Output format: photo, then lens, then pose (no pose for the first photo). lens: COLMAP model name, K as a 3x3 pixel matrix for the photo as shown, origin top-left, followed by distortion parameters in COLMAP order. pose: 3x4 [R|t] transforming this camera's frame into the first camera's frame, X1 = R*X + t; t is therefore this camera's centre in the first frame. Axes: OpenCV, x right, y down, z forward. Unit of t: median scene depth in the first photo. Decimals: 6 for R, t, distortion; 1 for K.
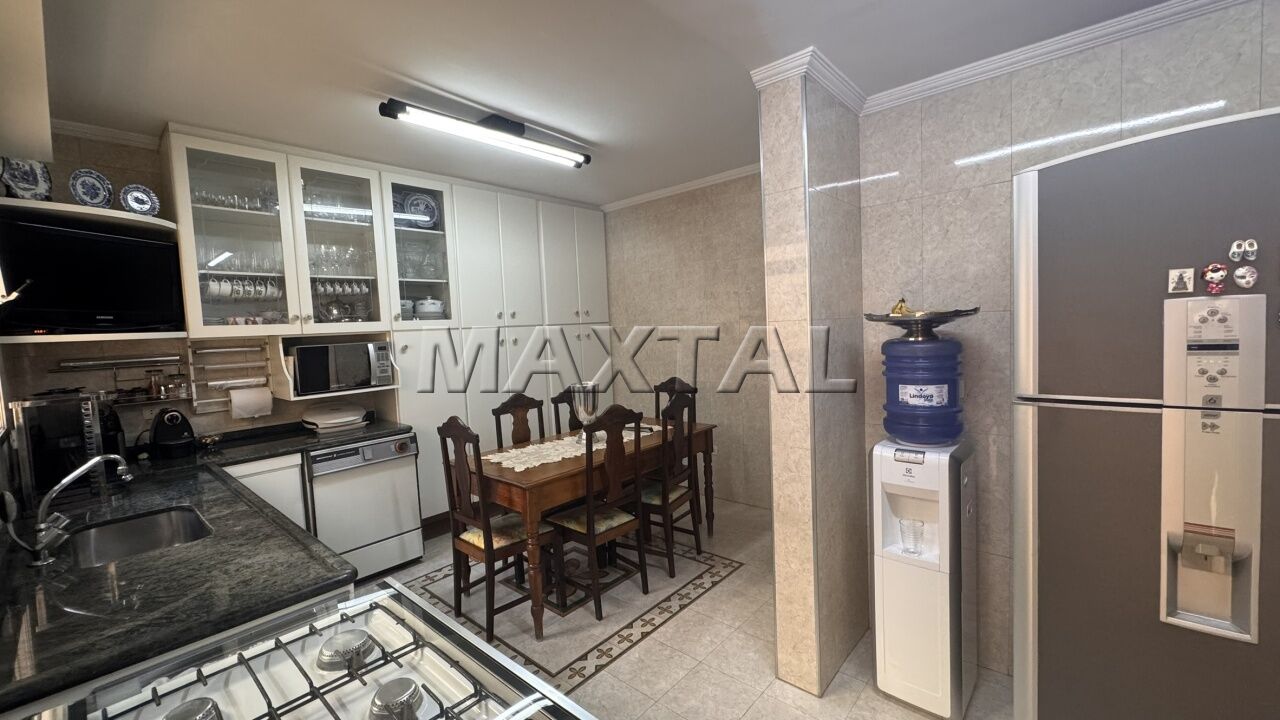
lens RADIAL K [[511.4, 0, 650.8], [0, 511.4, 360.3], [0, 0, 1]] dist [-0.001807, 0.000197]
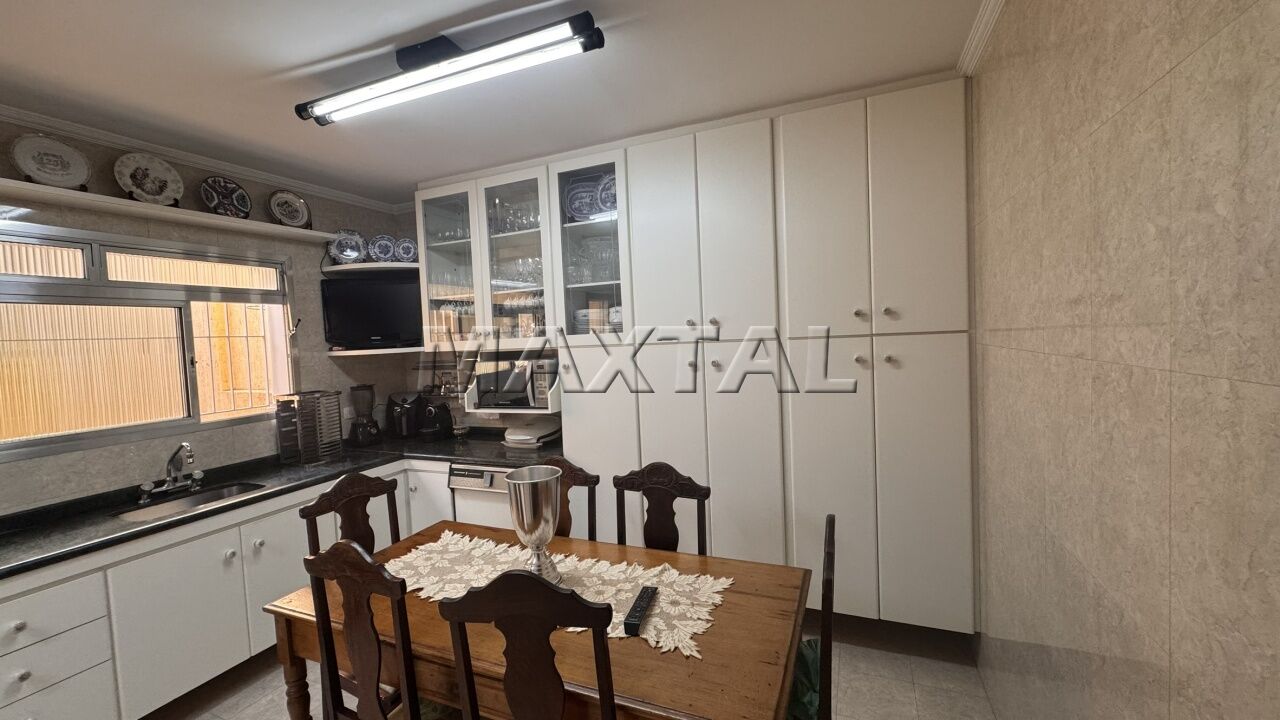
lens RADIAL K [[511.4, 0, 630.9], [0, 511.4, 357.4], [0, 0, 1]] dist [-0.001807, 0.000197]
pose [[0.298089, 0.073004, -0.951742, 0.360540], [-0.034105, 0.997249, 0.065812, -0.101629], [0.953928, 0.012841, 0.299759, 0.861681]]
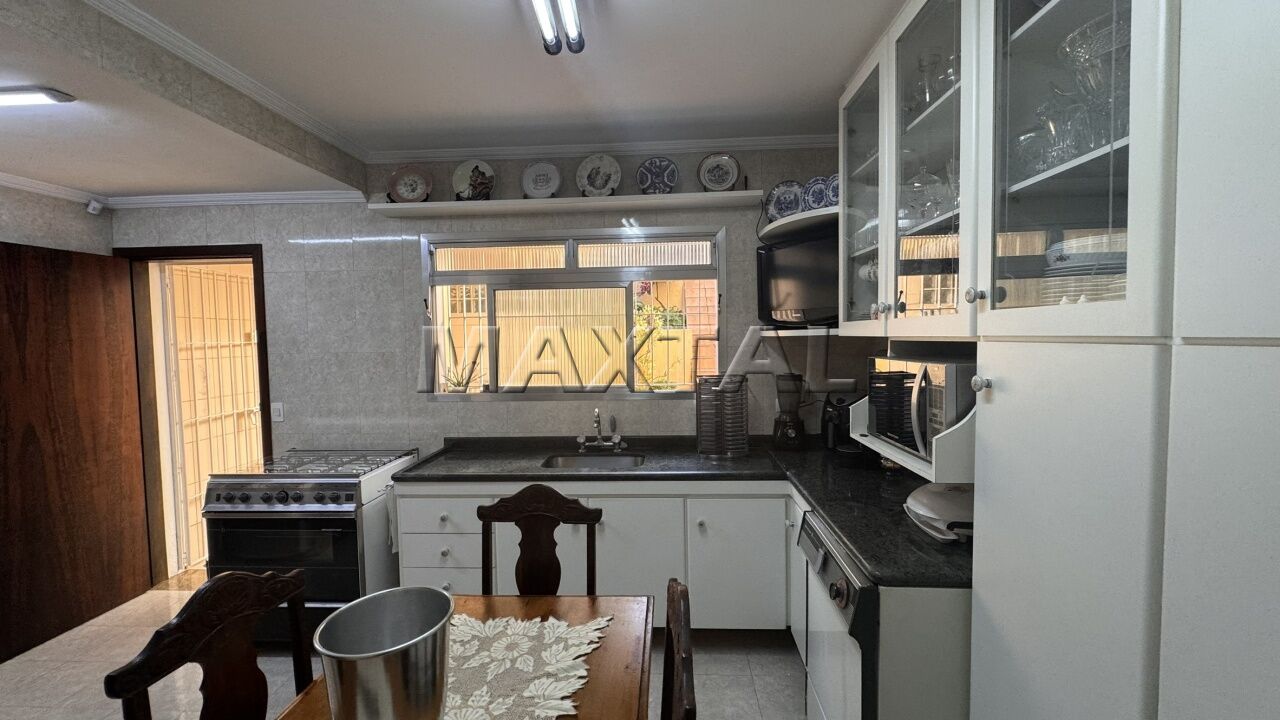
lens RADIAL K [[511.4, 0, 644.3], [0, 511.4, 354.5], [0, 0, 1]] dist [-0.001807, 0.000197]
pose [[-0.785640, 0.084829, -0.612840, -0.078008], [0.011777, 0.992427, 0.122274, -0.095108], [0.618571, 0.088846, -0.780689, 1.148961]]
